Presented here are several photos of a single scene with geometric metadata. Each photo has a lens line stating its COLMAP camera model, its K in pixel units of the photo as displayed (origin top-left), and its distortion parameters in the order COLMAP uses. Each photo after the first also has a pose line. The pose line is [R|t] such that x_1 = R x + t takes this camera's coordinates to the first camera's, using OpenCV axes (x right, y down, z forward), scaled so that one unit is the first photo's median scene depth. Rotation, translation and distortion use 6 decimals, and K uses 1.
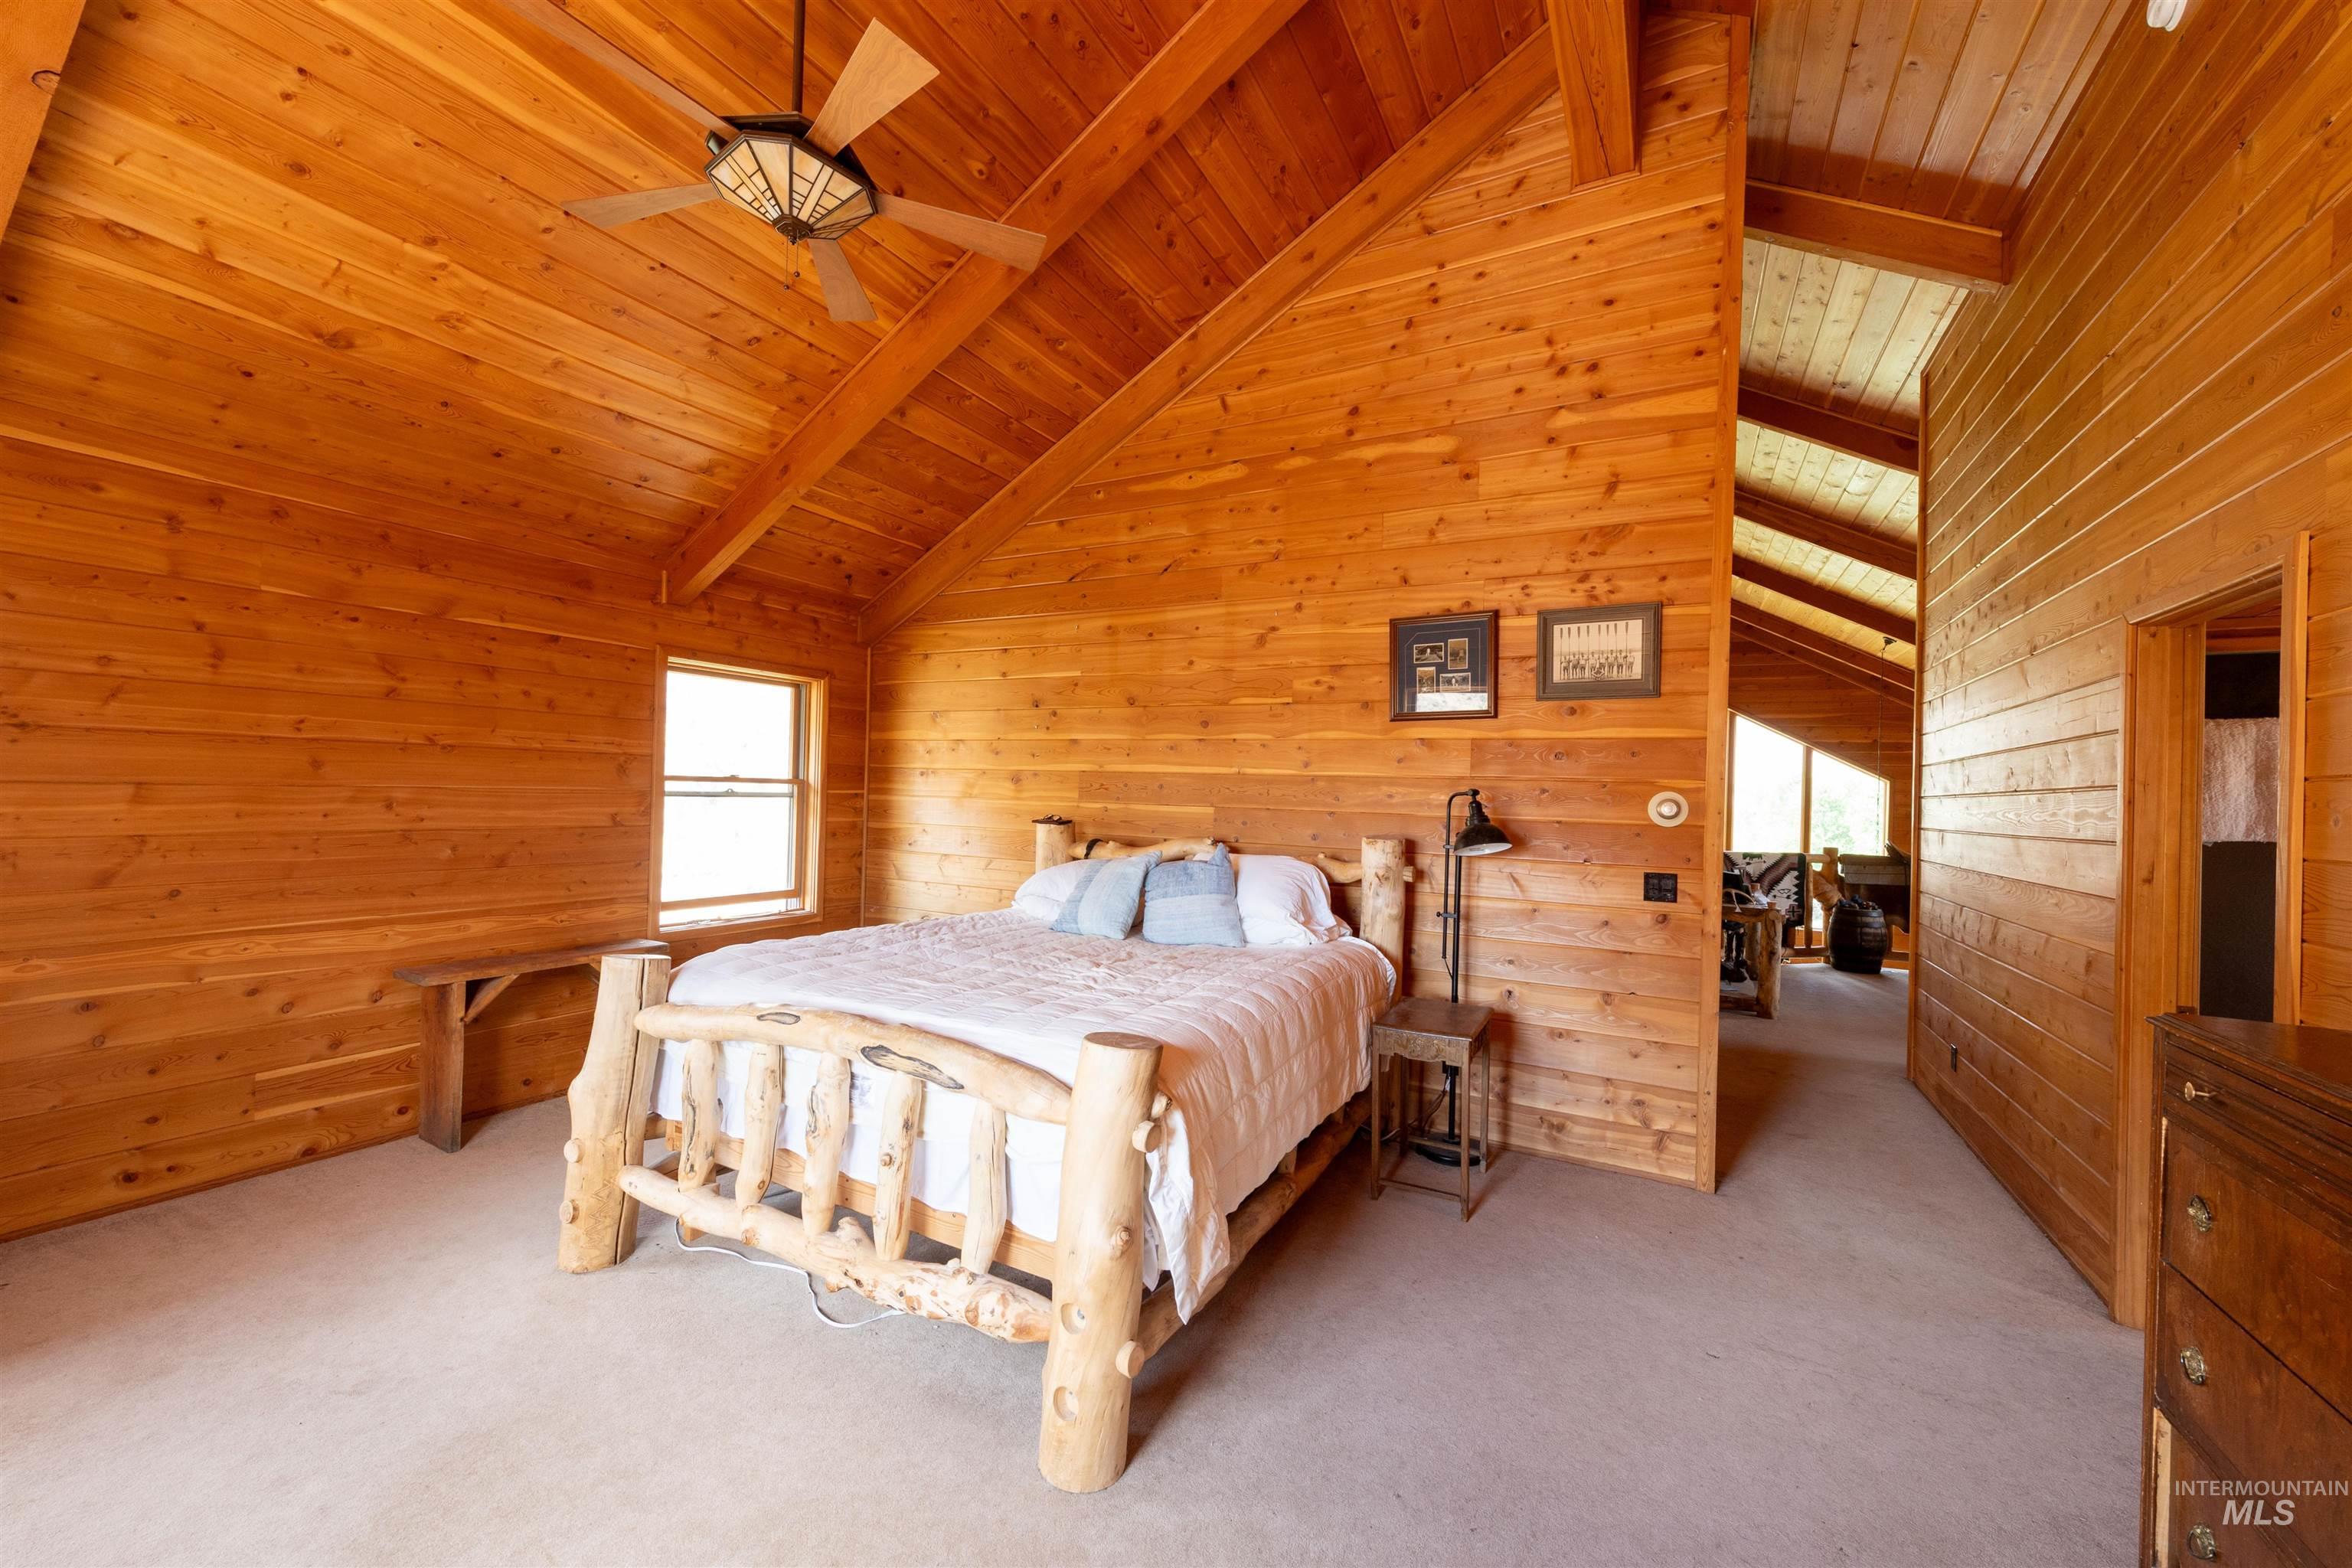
lens RADIAL K [[906.5, 0, 1172.7], [0, 906.5, 788.8], [0, 0, 1]] dist [0.002730, -0.000272]
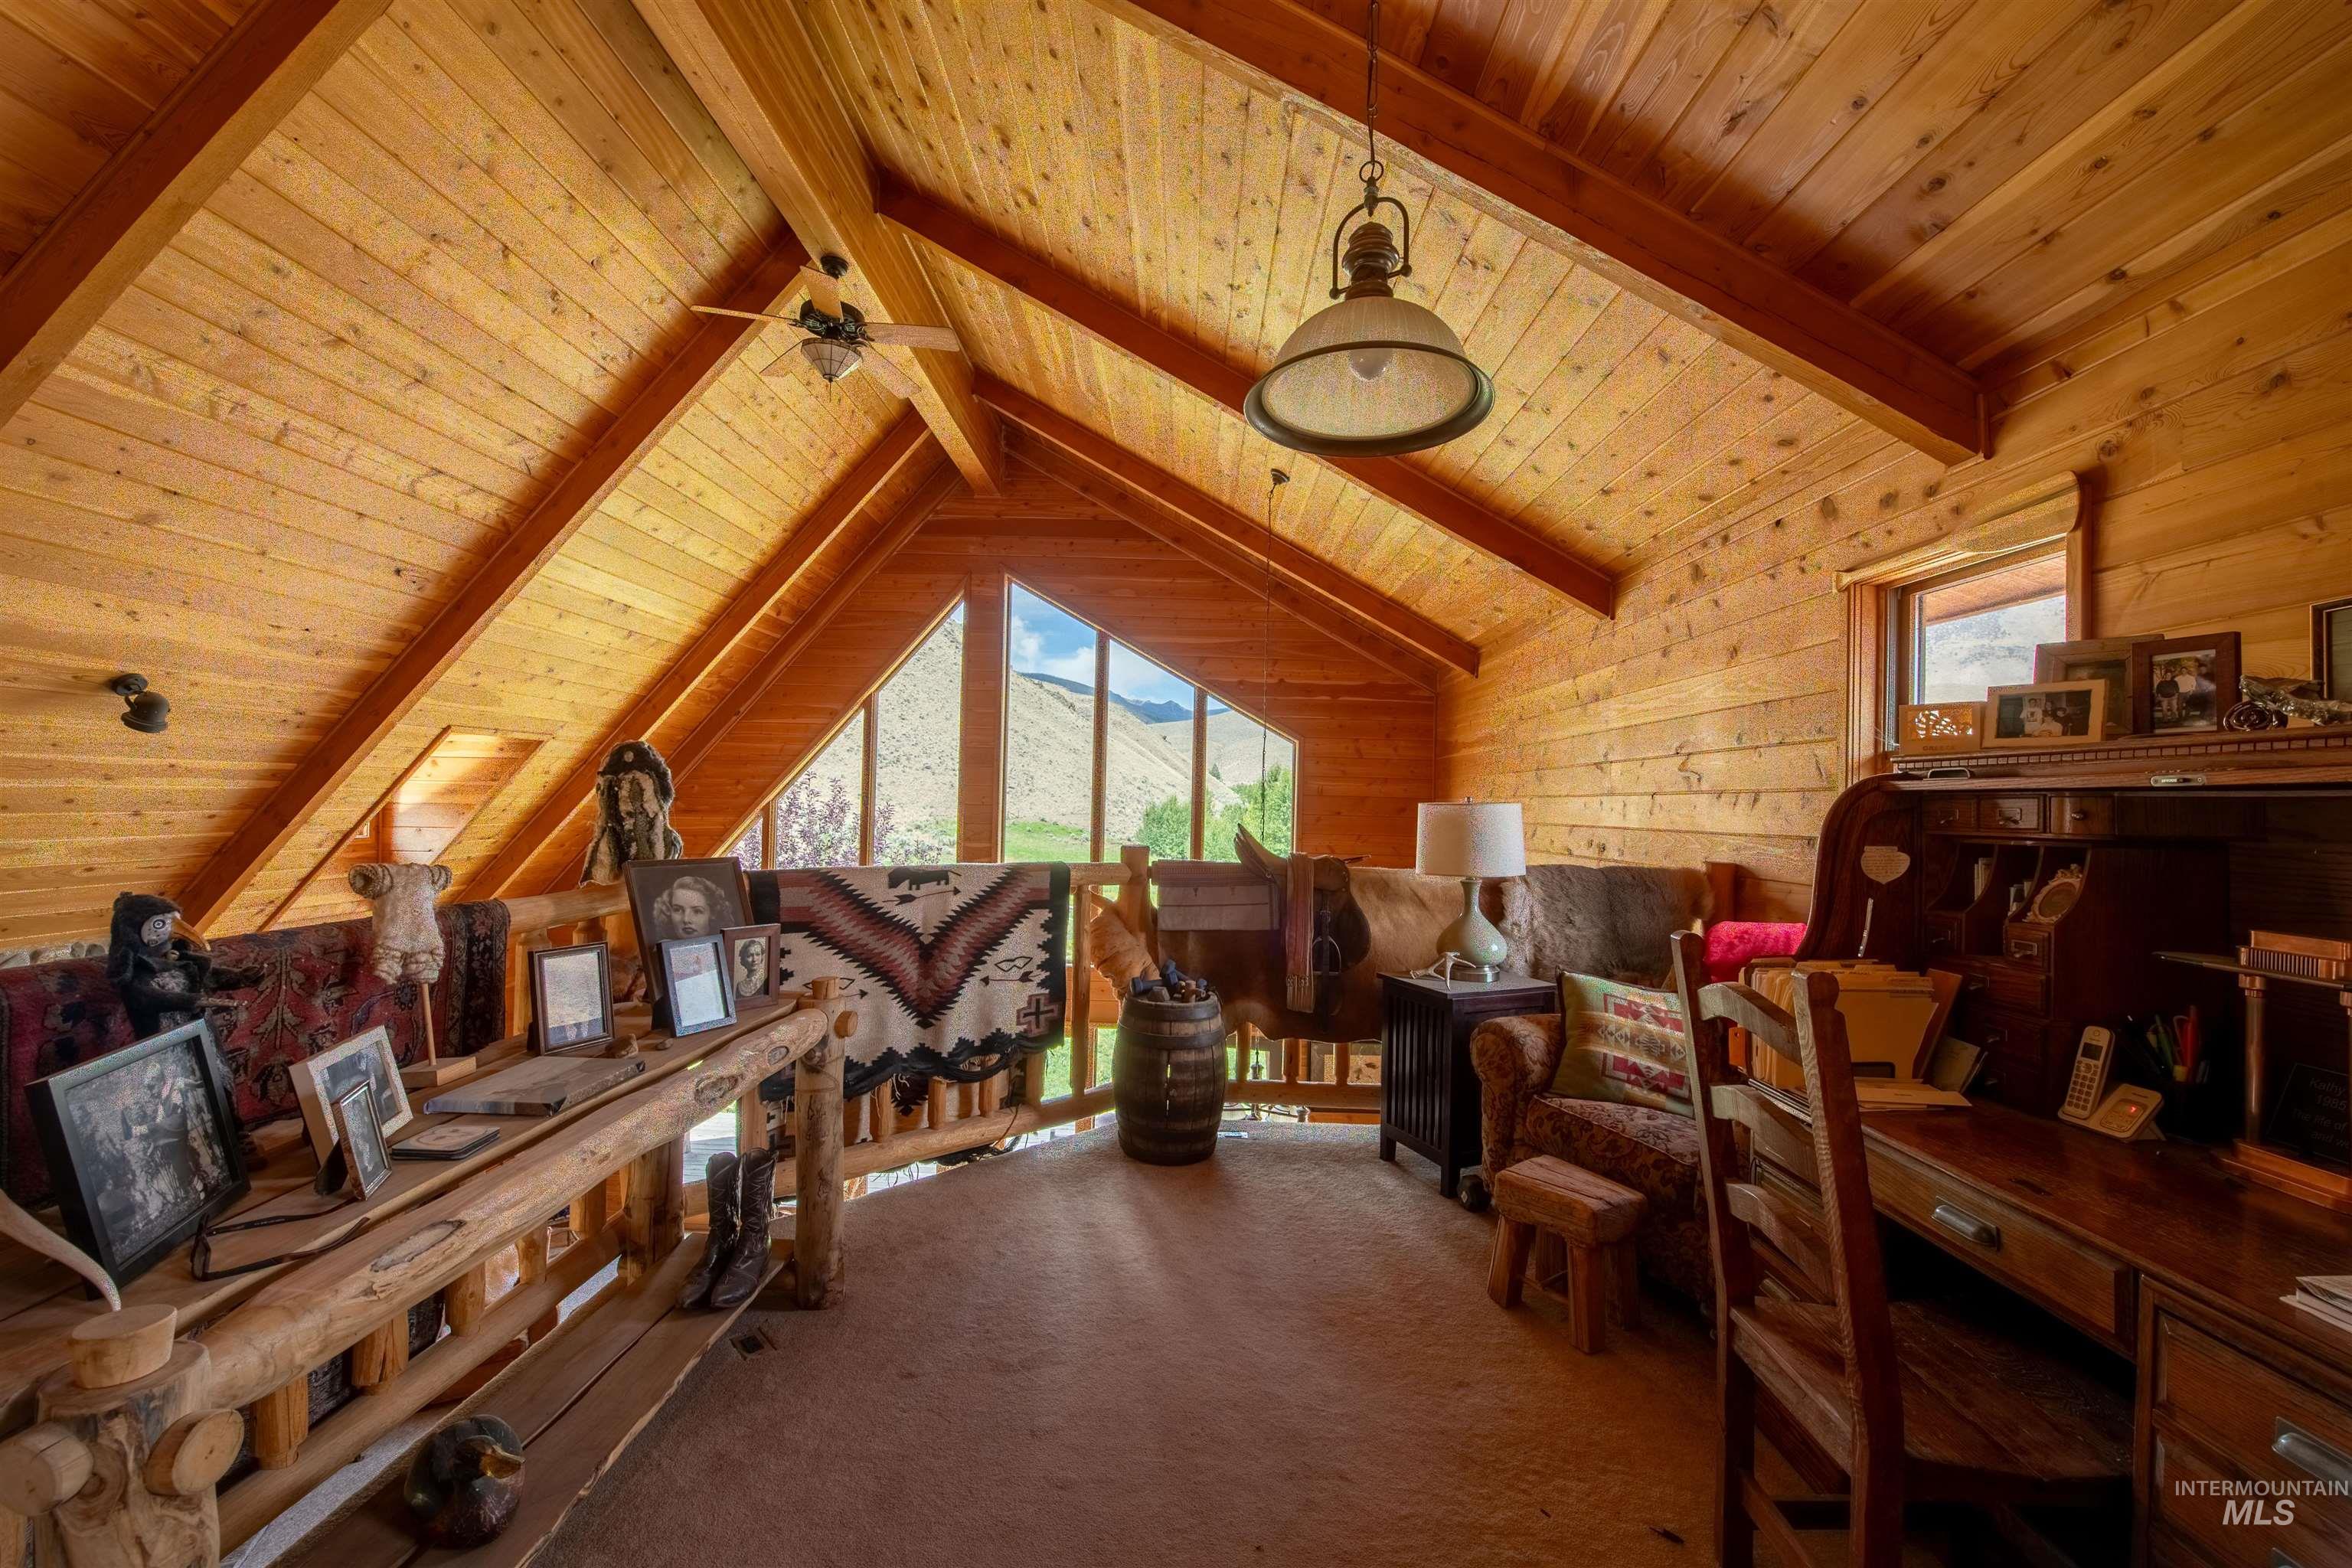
lens RADIAL K [[906.5, 0, 1177.5], [0, 906.5, 795.3], [0, 0, 1]] dist [0.002730, -0.000272]
pose [[0.884969, 0.000747, 0.465649, 0.549921], [-0.002514, 0.999992, 0.003173, 0.039552], [-0.465642, -0.003979, 0.884964, 0.620194]]
